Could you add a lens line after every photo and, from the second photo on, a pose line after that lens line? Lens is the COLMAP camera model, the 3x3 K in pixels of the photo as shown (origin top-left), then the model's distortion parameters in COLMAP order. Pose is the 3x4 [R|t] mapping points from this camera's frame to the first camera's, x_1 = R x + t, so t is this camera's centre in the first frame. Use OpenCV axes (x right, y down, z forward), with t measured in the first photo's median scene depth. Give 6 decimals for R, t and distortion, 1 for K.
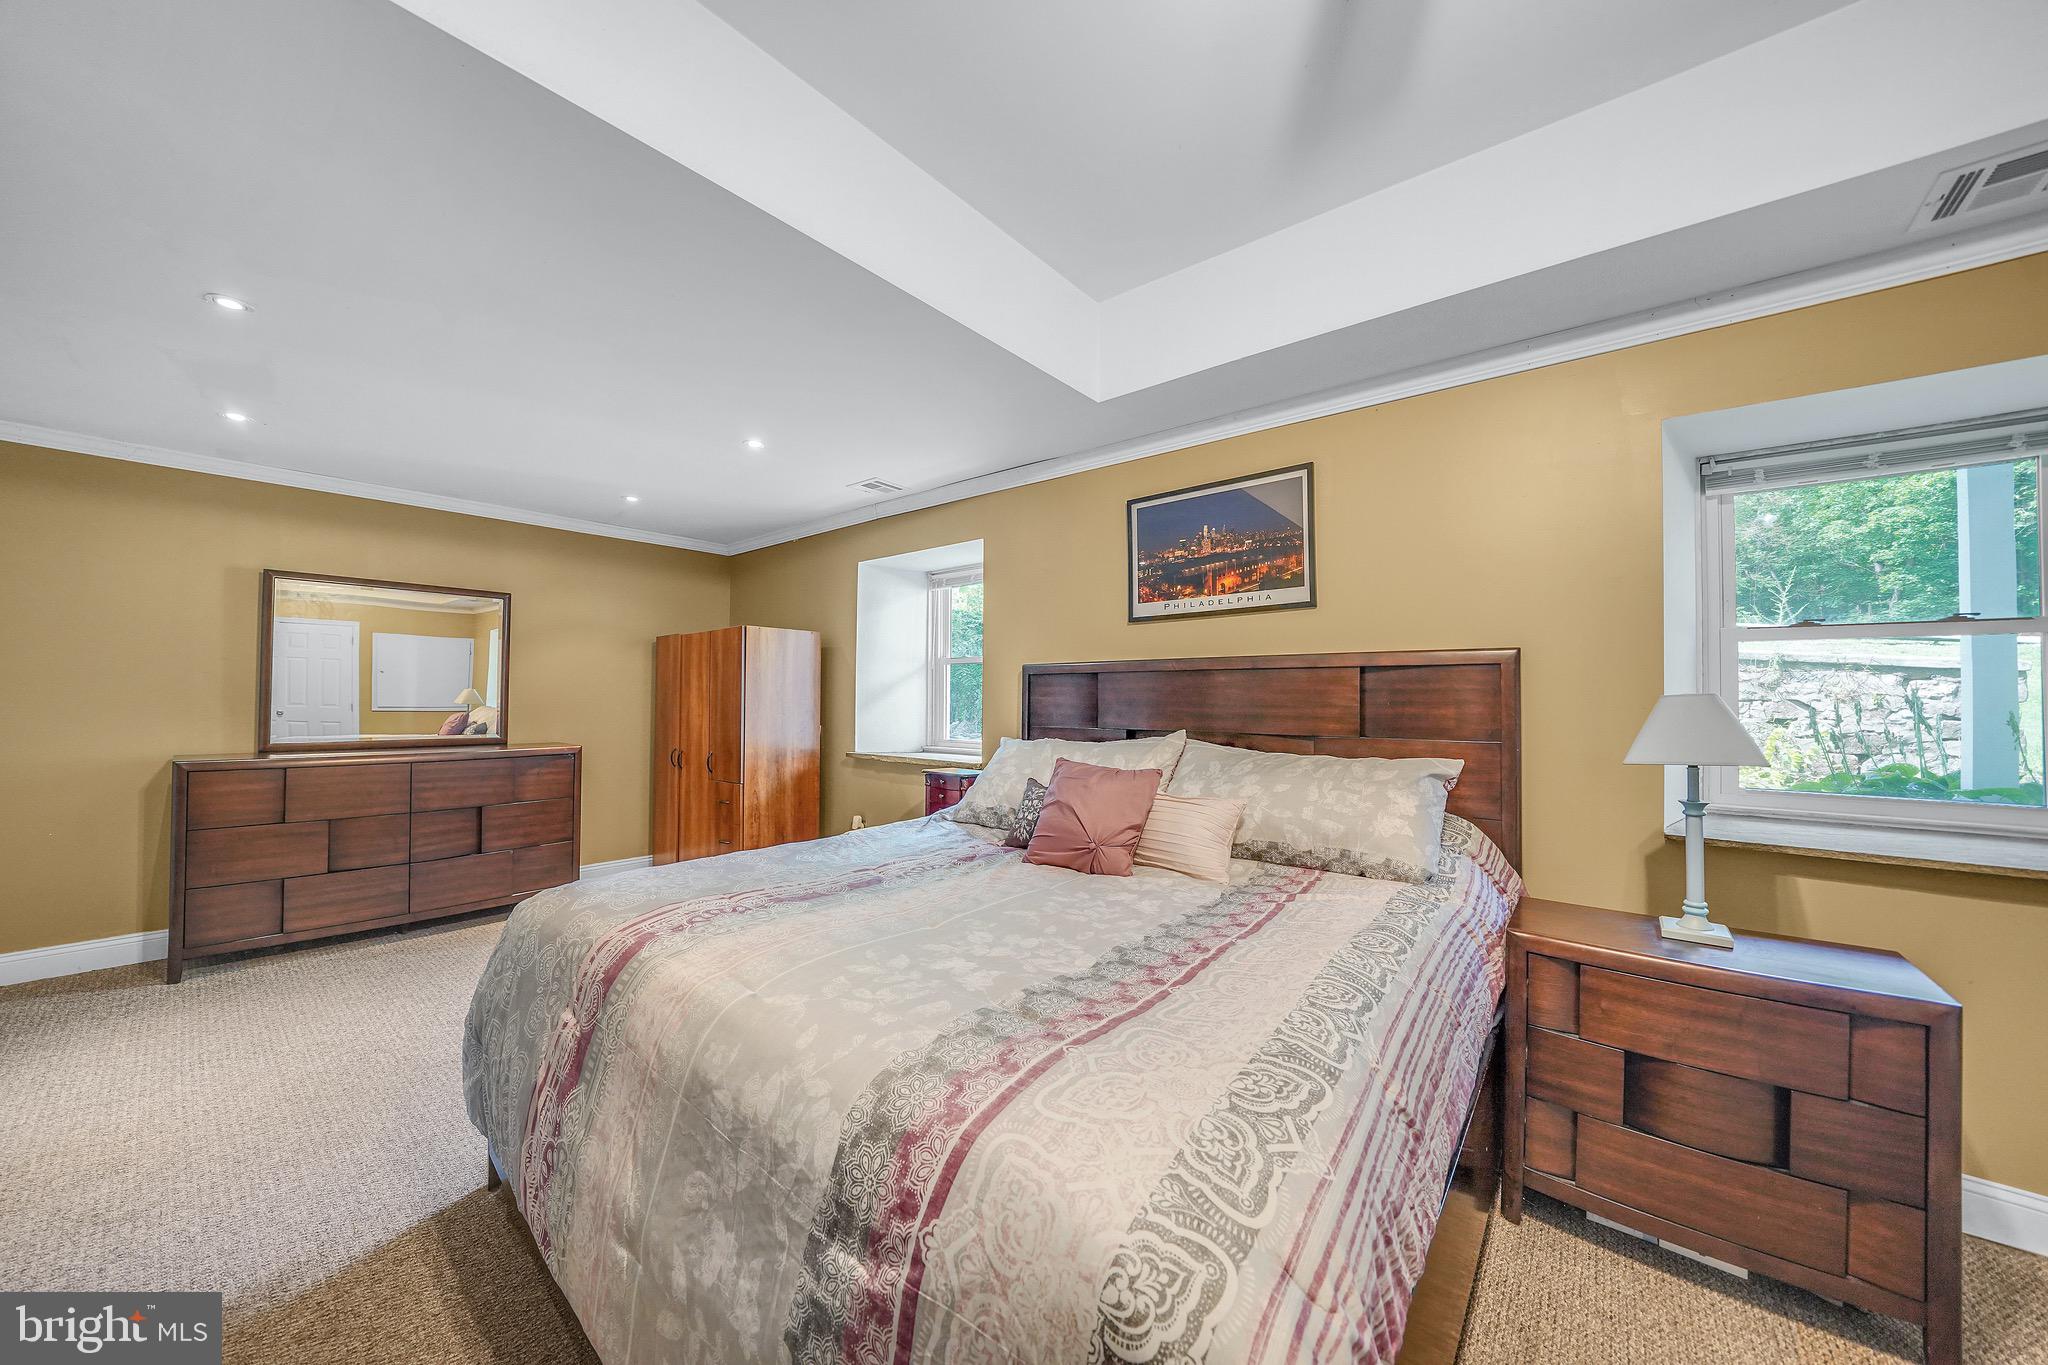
lens RADIAL K [[705.6, 0, 1014.2], [0, 705.6, 684.4], [0, 0, 1]] dist [-0.015152, -0.000214]
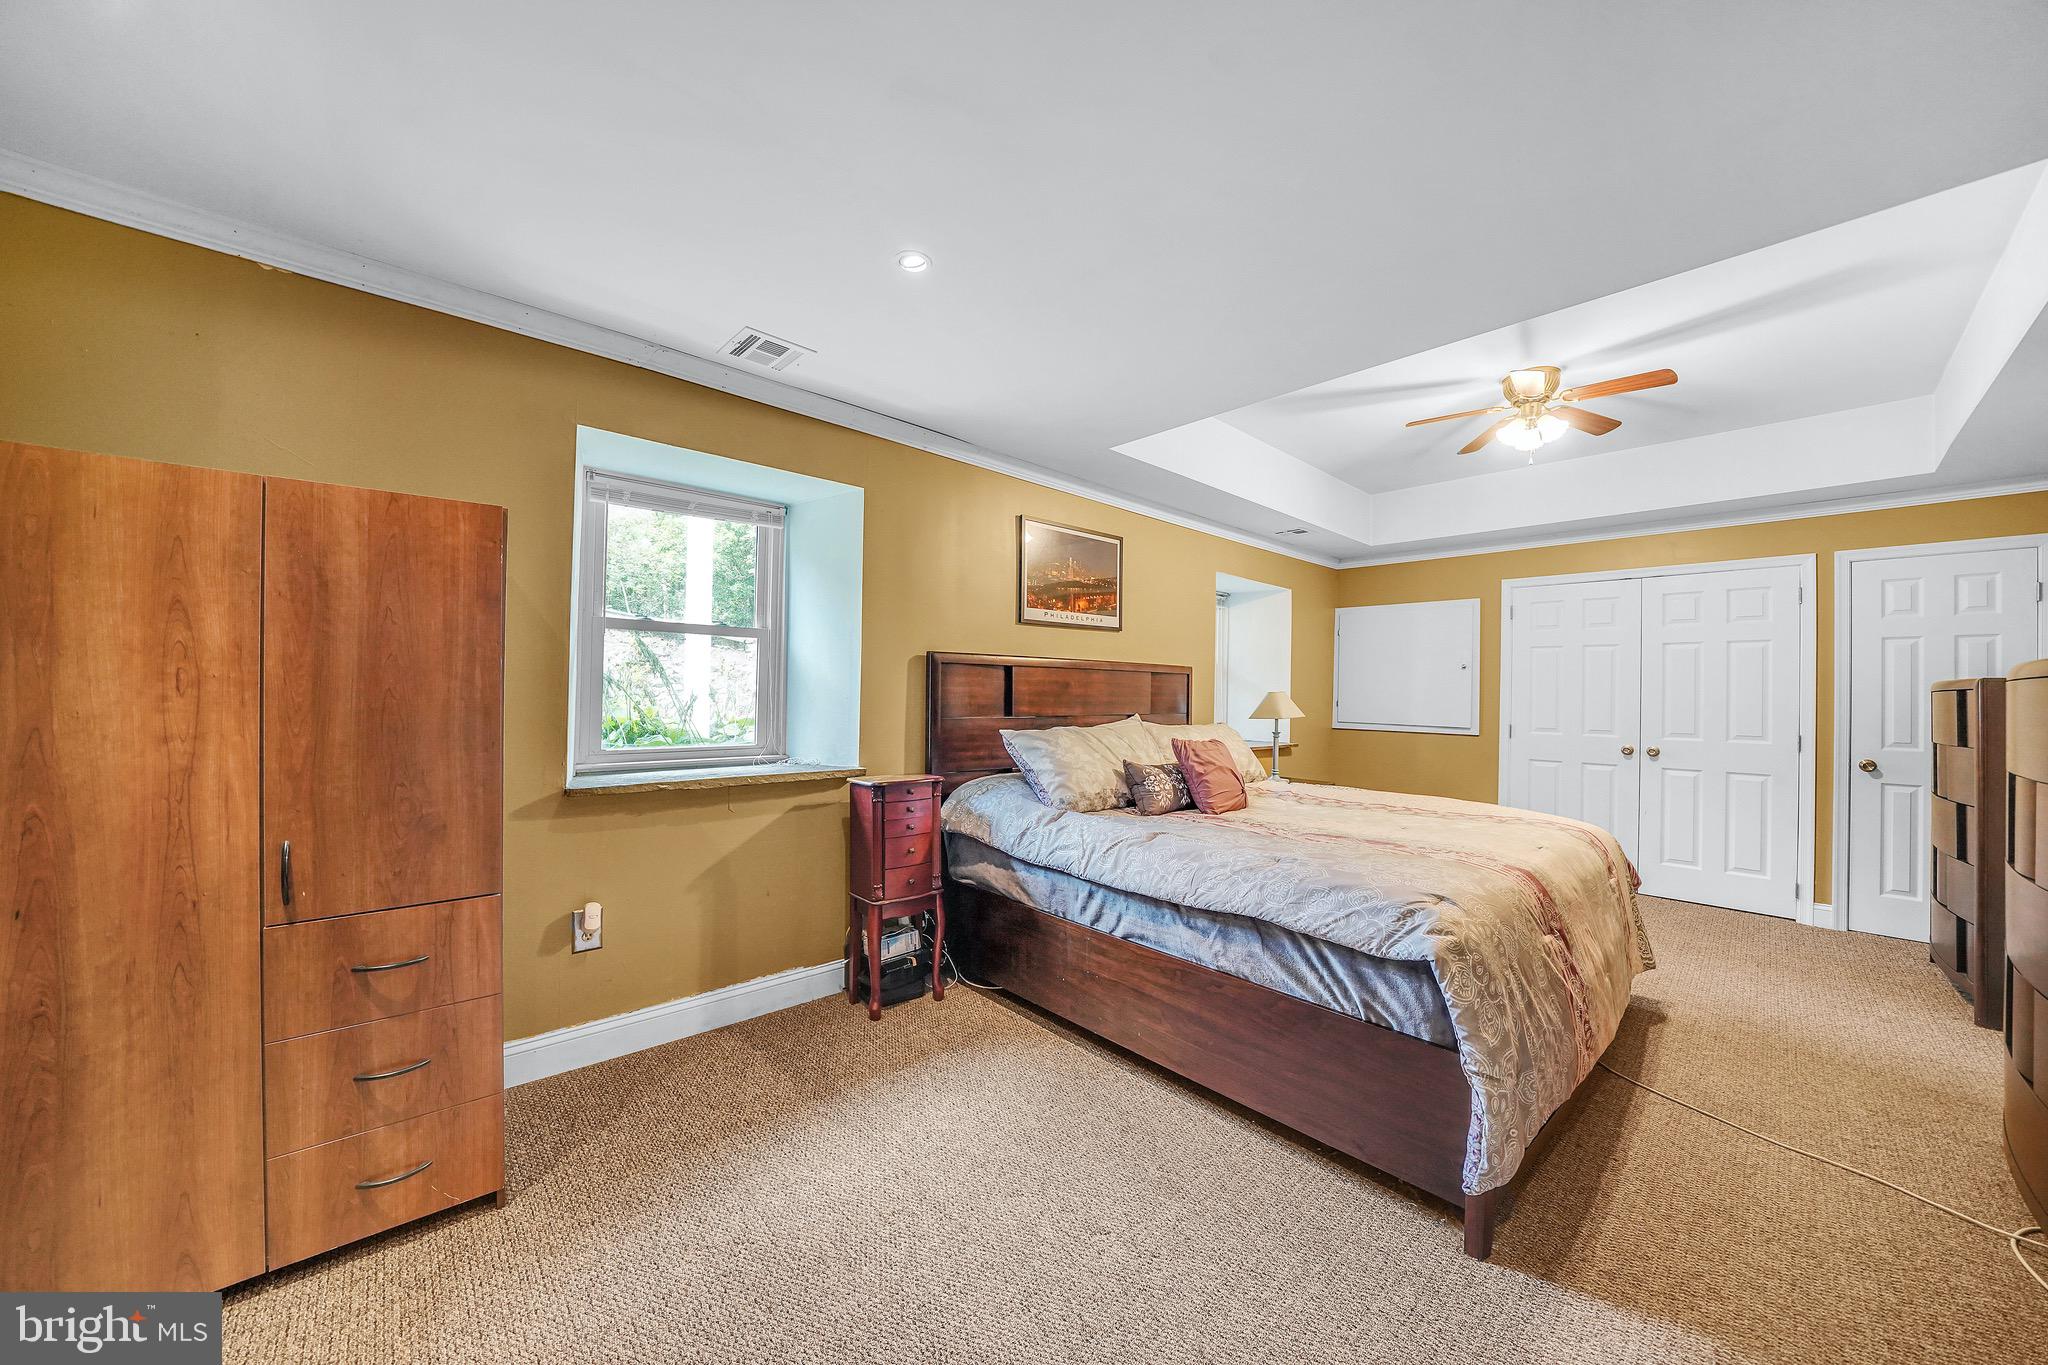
lens RADIAL K [[705.6, 0, 1013.7], [0, 705.6, 685.9], [0, 0, 1]] dist [-0.015152, -0.000214]
pose [[0.150316, -0.001990, 0.988636, -1.062967], [-0.034254, 0.999387, 0.007220, 0.007018], [-0.988044, -0.034950, 0.150156, 0.918544]]
